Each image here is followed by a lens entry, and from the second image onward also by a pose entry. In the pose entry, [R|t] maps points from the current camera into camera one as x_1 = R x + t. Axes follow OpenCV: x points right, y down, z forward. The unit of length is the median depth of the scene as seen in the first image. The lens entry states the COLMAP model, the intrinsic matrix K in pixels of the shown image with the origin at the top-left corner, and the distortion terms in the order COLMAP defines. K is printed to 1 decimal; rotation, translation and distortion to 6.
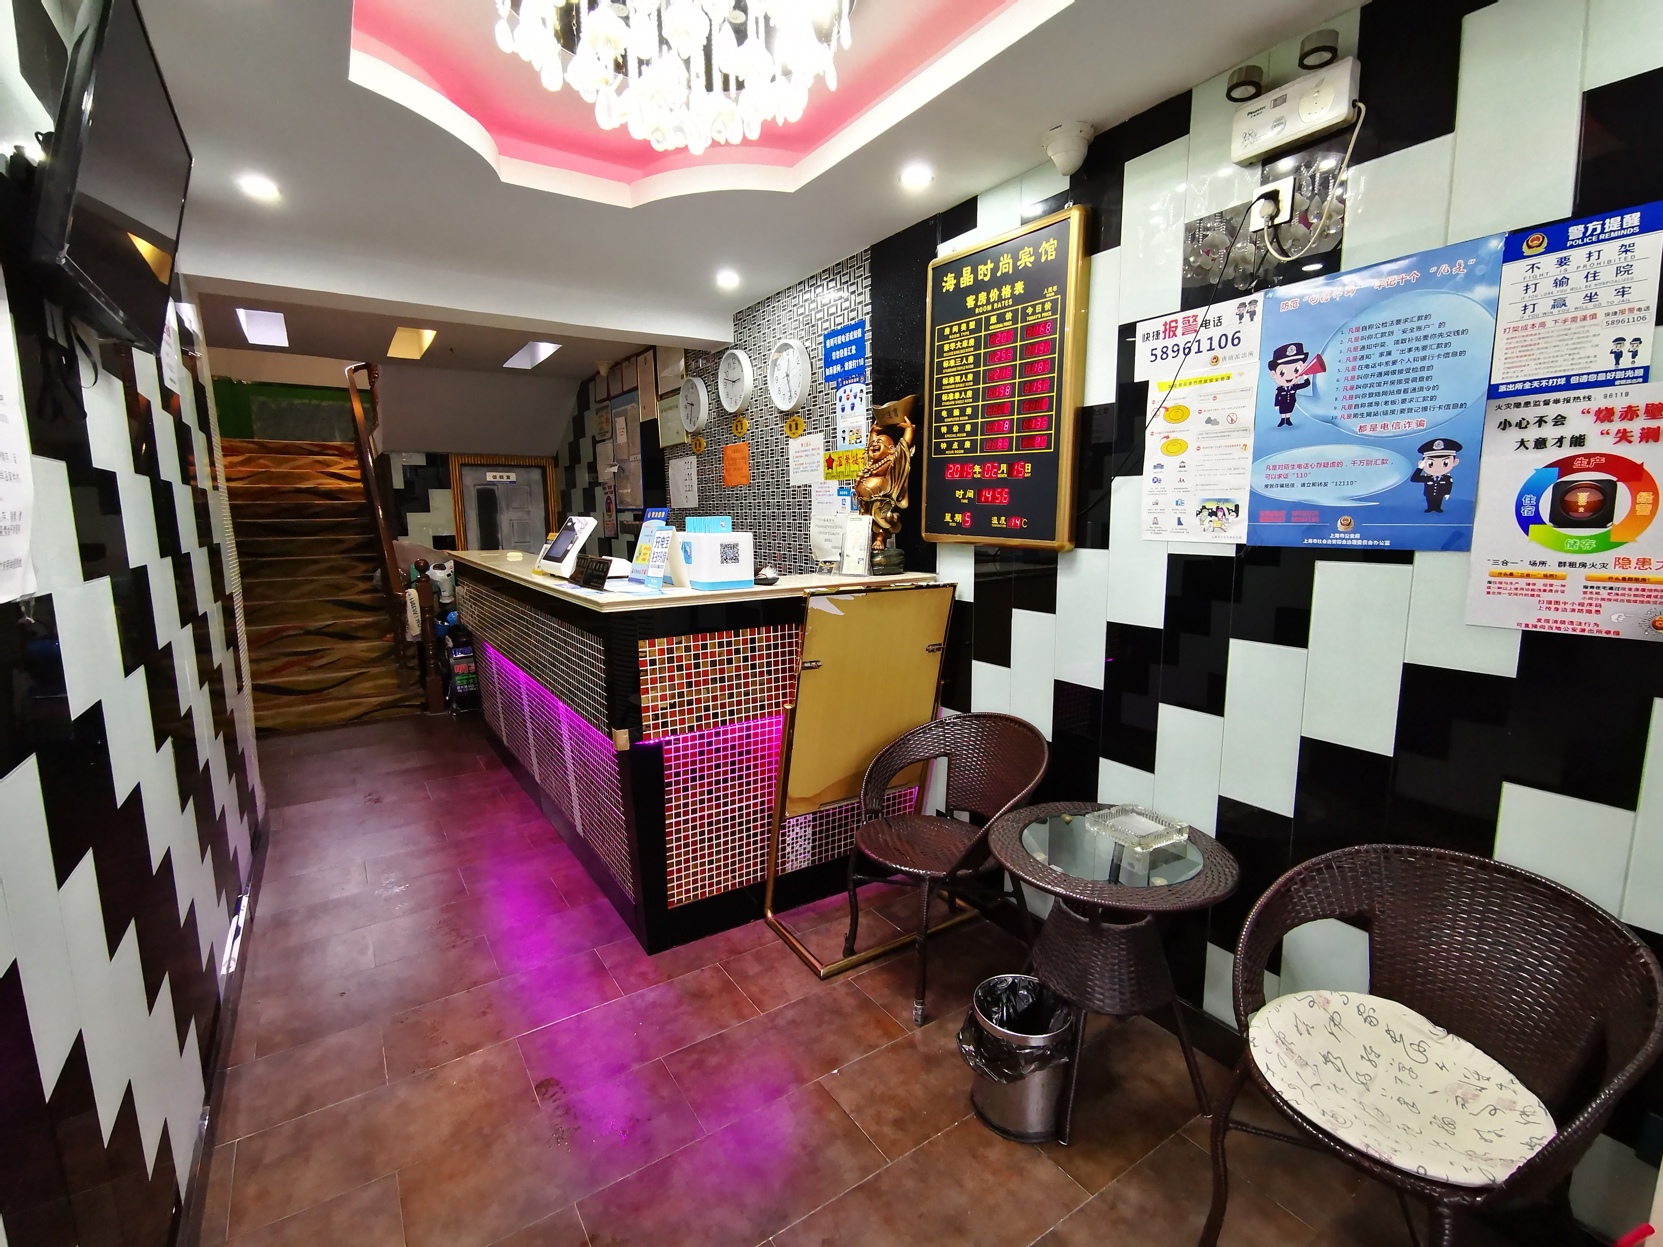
lens RADIAL K [[762.2, 0, 832.8], [0, 762.2, 620.1], [0, 0, 1]] dist [-0.000479, -0.001546]
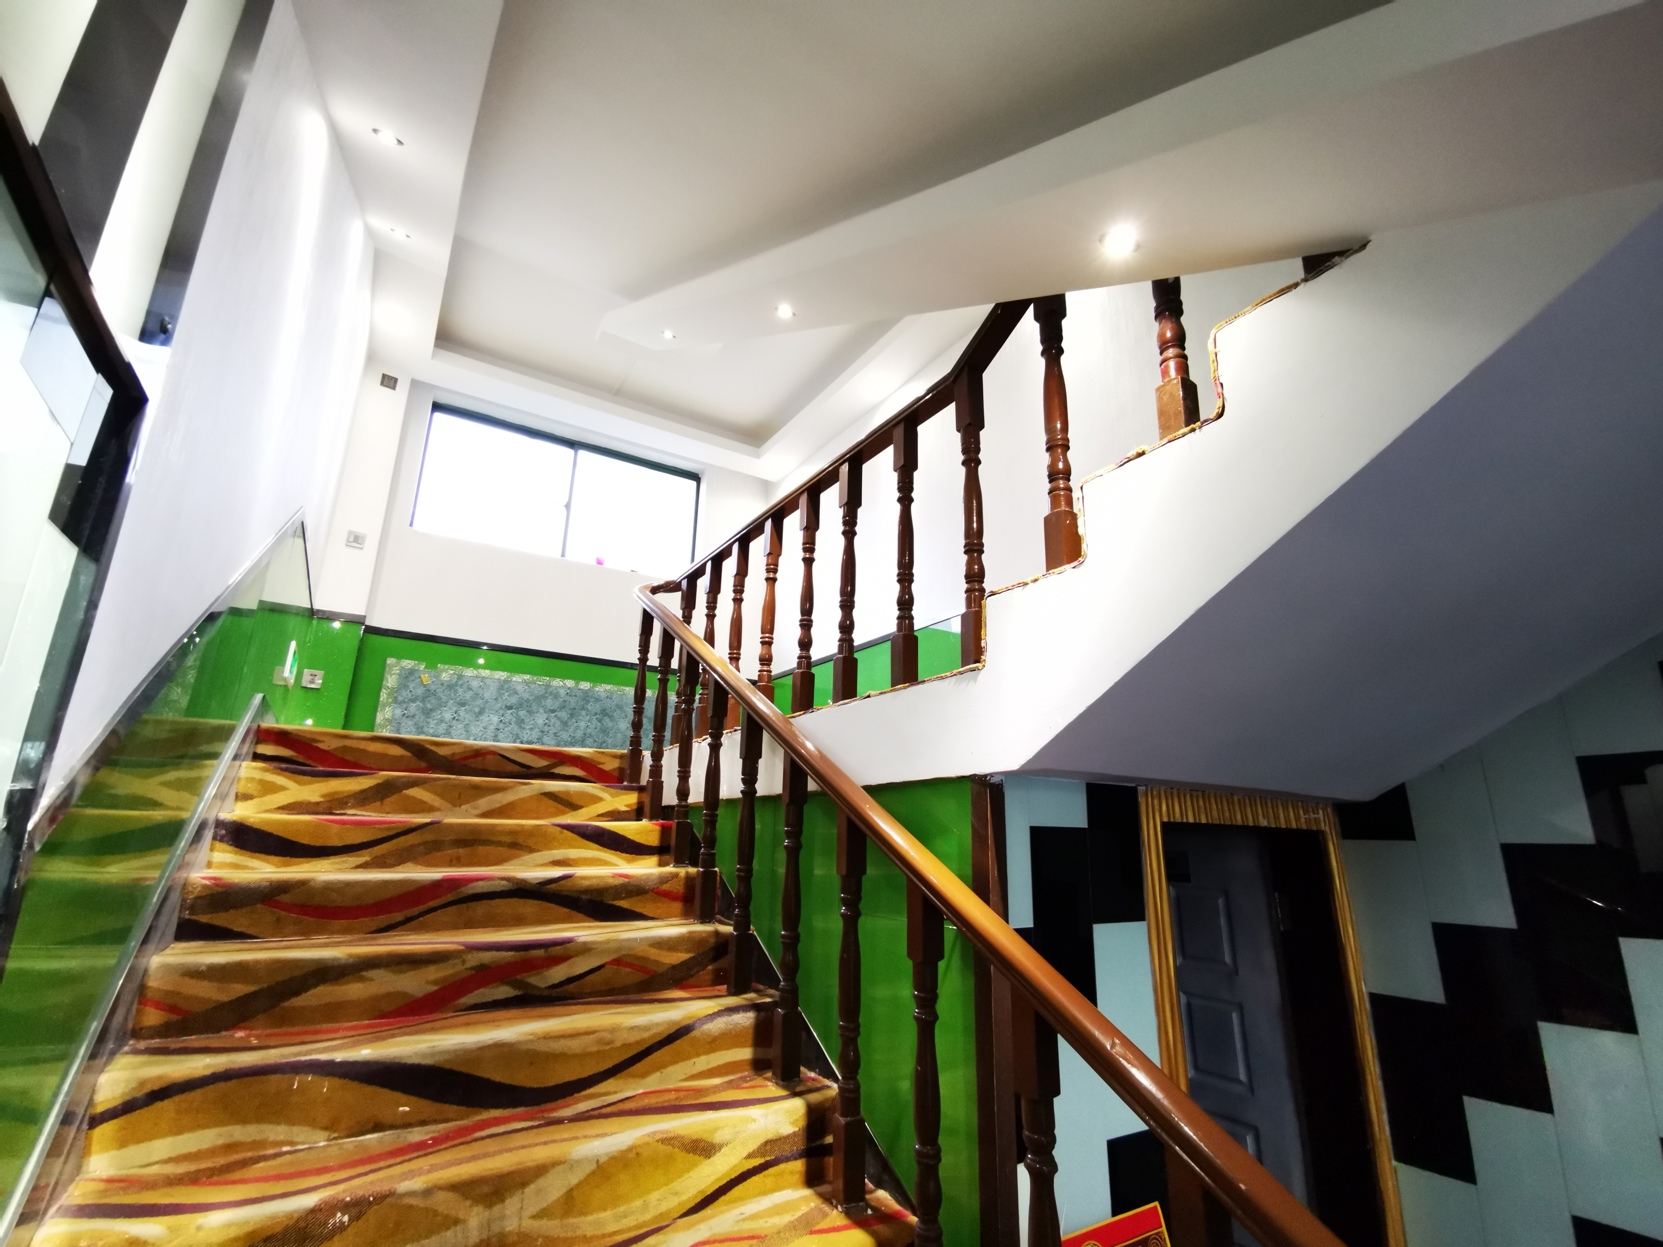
lens RADIAL K [[762.2, 0, 830.4], [0, 762.2, 622.6], [0, 0, 1]] dist [-0.000479, -0.001546]
pose [[0.999054, 0.014568, -0.040976, -0.535474], [-0.030226, 0.910041, -0.413415, -0.138129], [0.031267, 0.414262, 0.909620, 0.641777]]
